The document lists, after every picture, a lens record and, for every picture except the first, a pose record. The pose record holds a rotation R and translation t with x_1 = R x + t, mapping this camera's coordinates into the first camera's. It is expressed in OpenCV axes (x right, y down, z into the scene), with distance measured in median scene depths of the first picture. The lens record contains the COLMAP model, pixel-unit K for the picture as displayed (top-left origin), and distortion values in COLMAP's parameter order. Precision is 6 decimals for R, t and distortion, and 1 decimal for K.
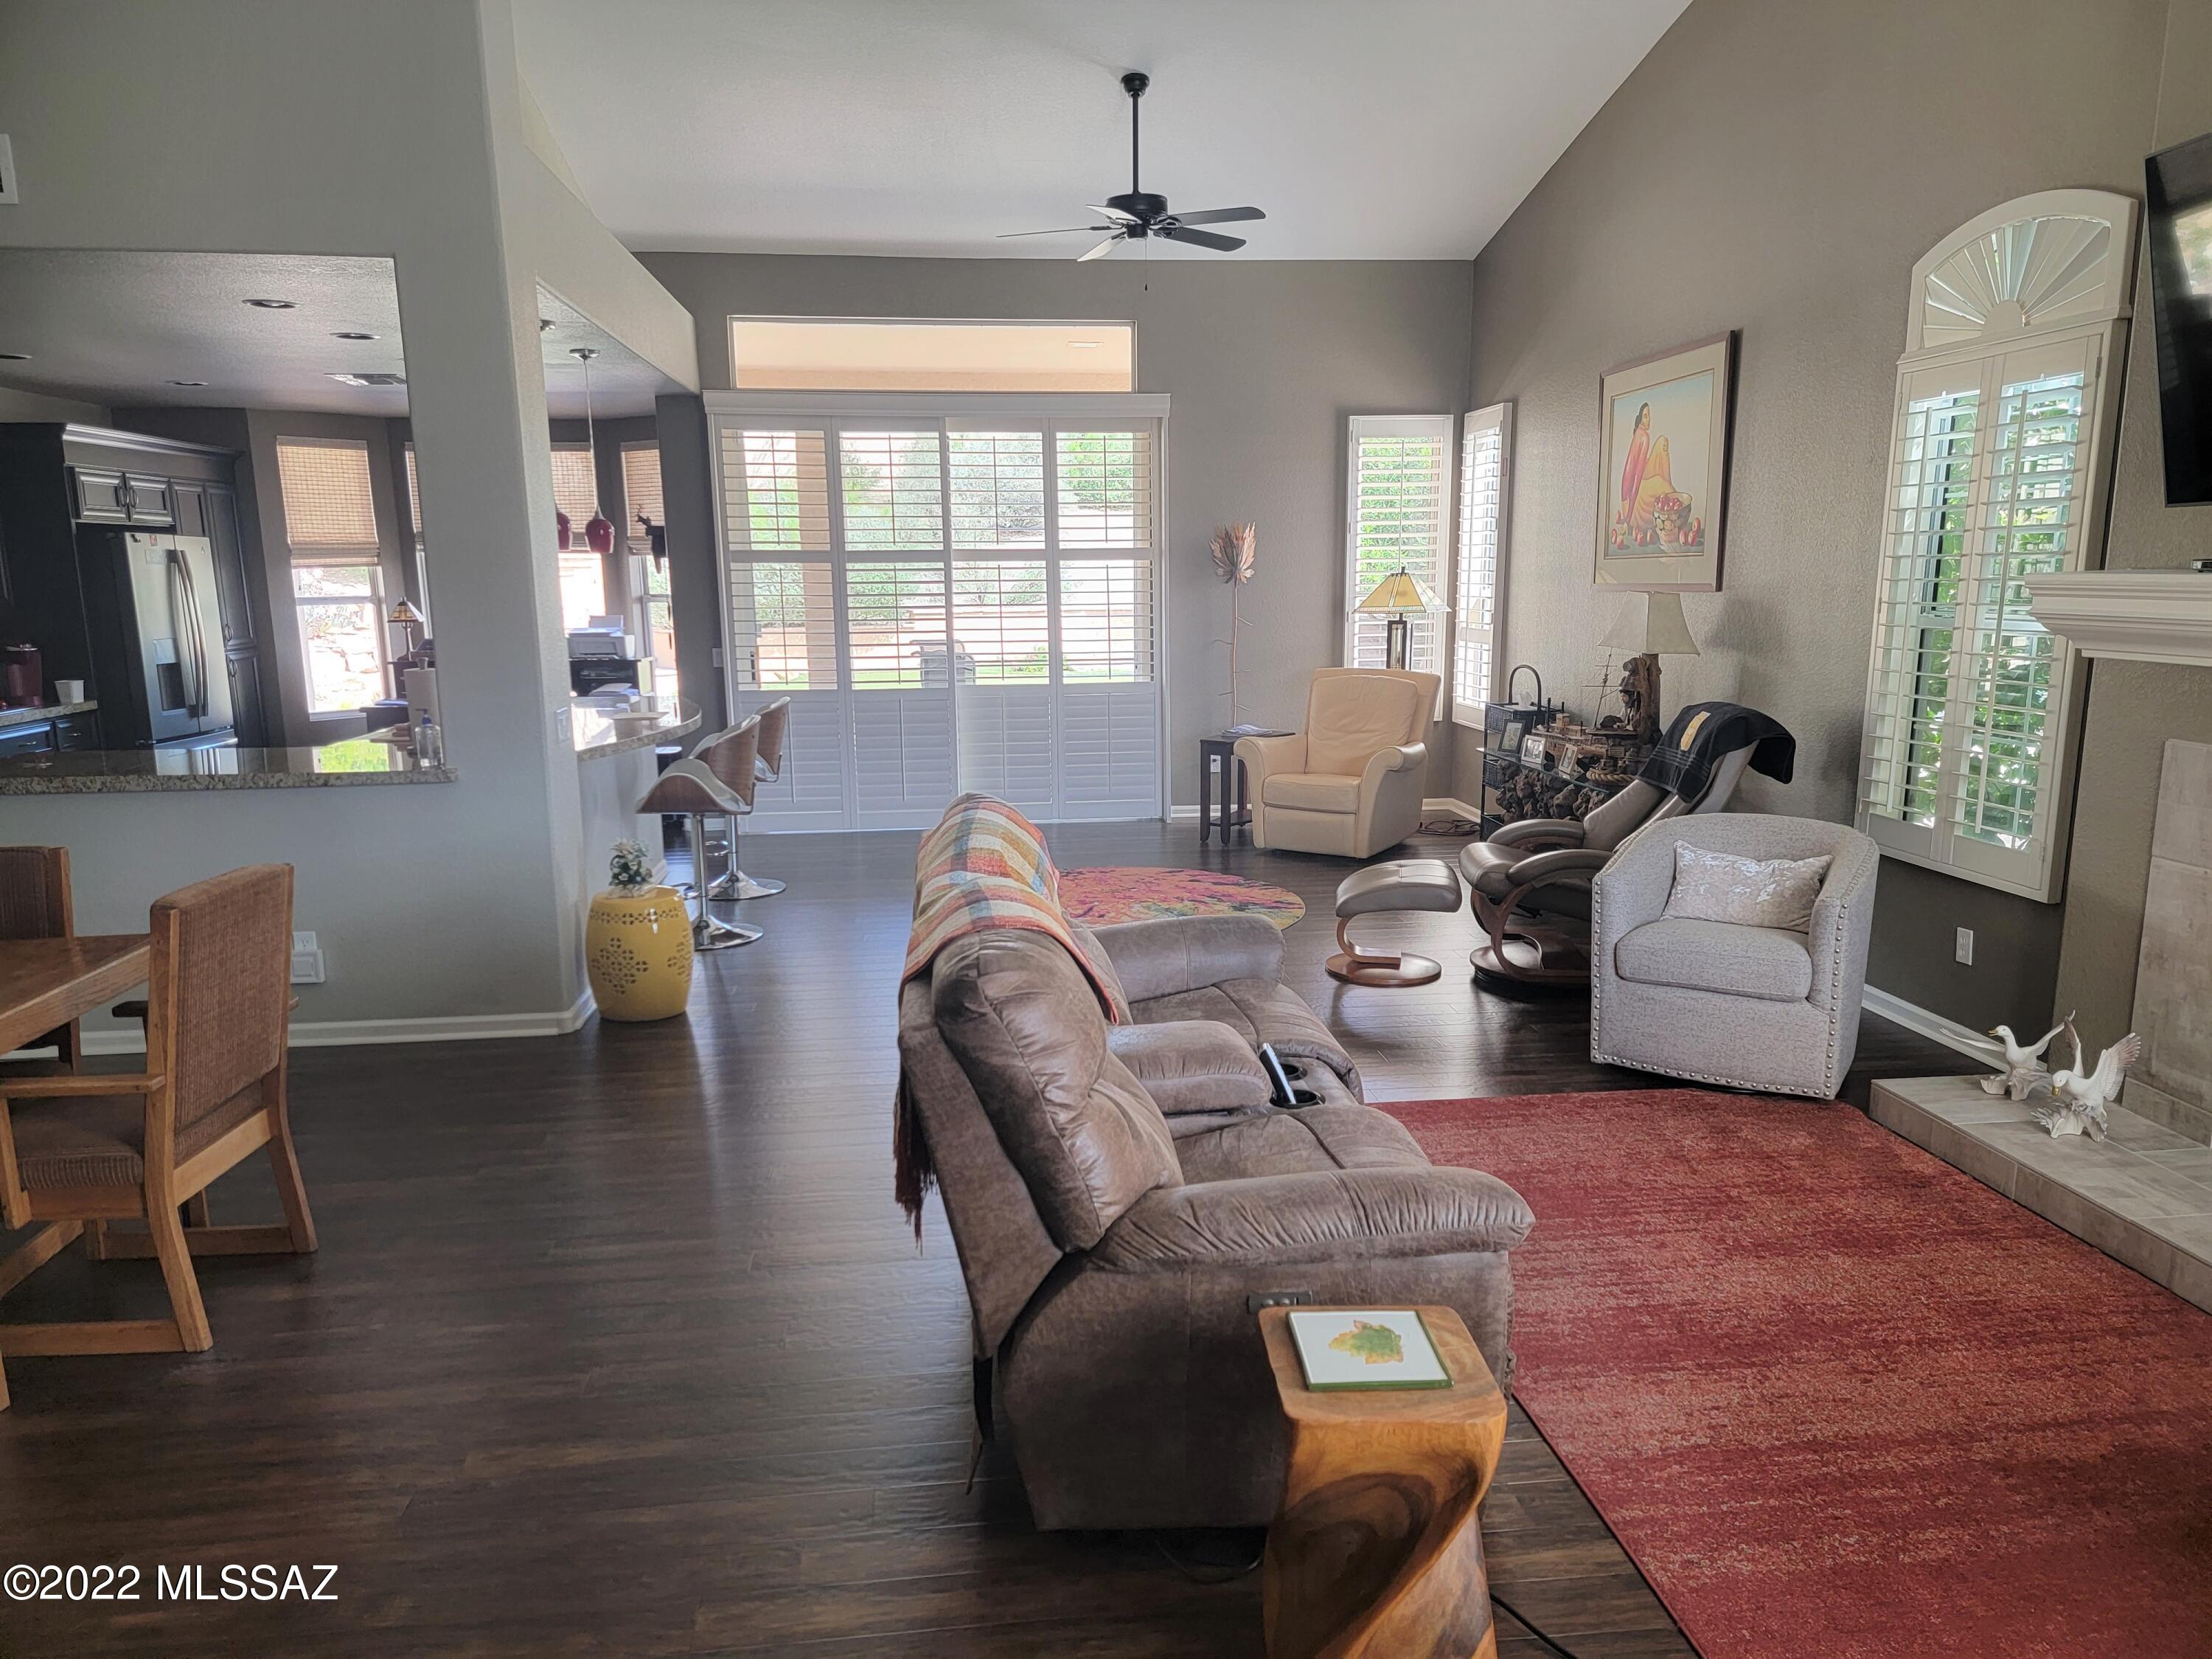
lens RADIAL K [[1550.3, 0, 1114.3], [0, 1550.3, 885.3], [0, 0, 1]] dist [0.091195, -0.070439]
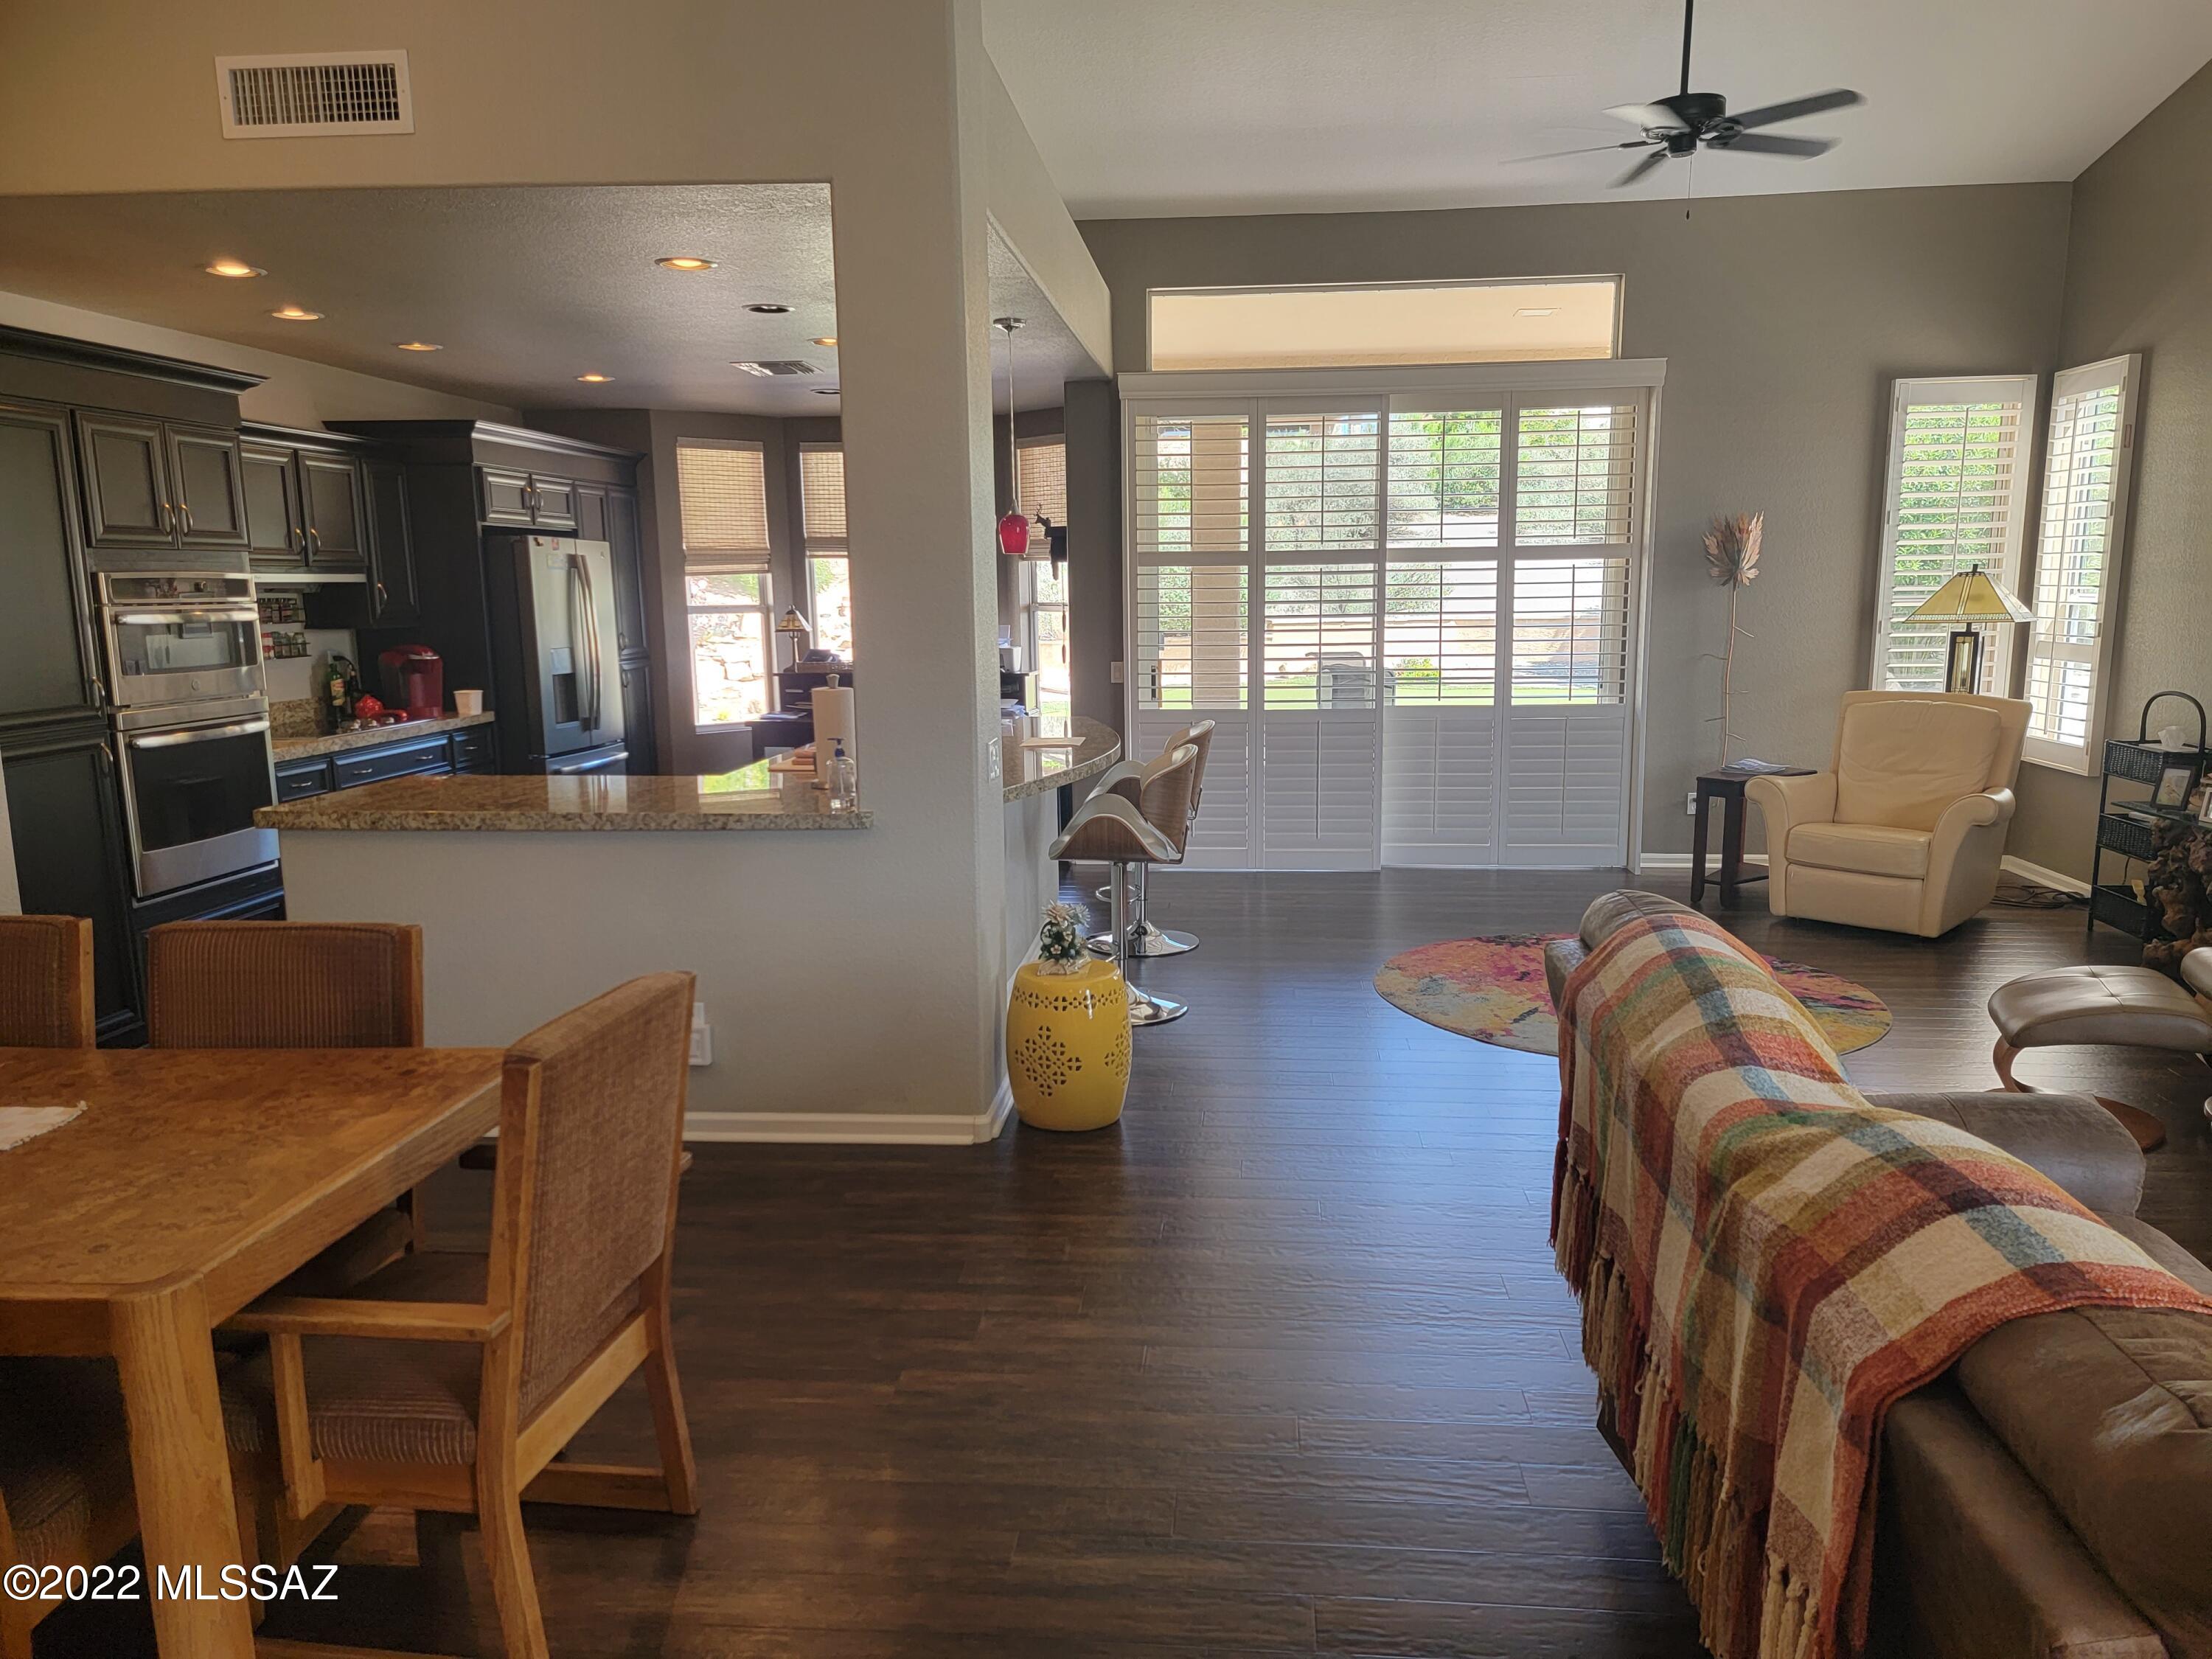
lens RADIAL K [[1524.3, 0, 1123.3], [0, 1524.3, 870.3], [0, 0, 1]] dist [0.092306, -0.071832]
pose [[0.981481, 0.036938, -0.187965, -0.085984], [-0.039432, 0.999177, -0.009543, -0.025581], [0.187457, 0.016778, 0.982129, 0.151748]]
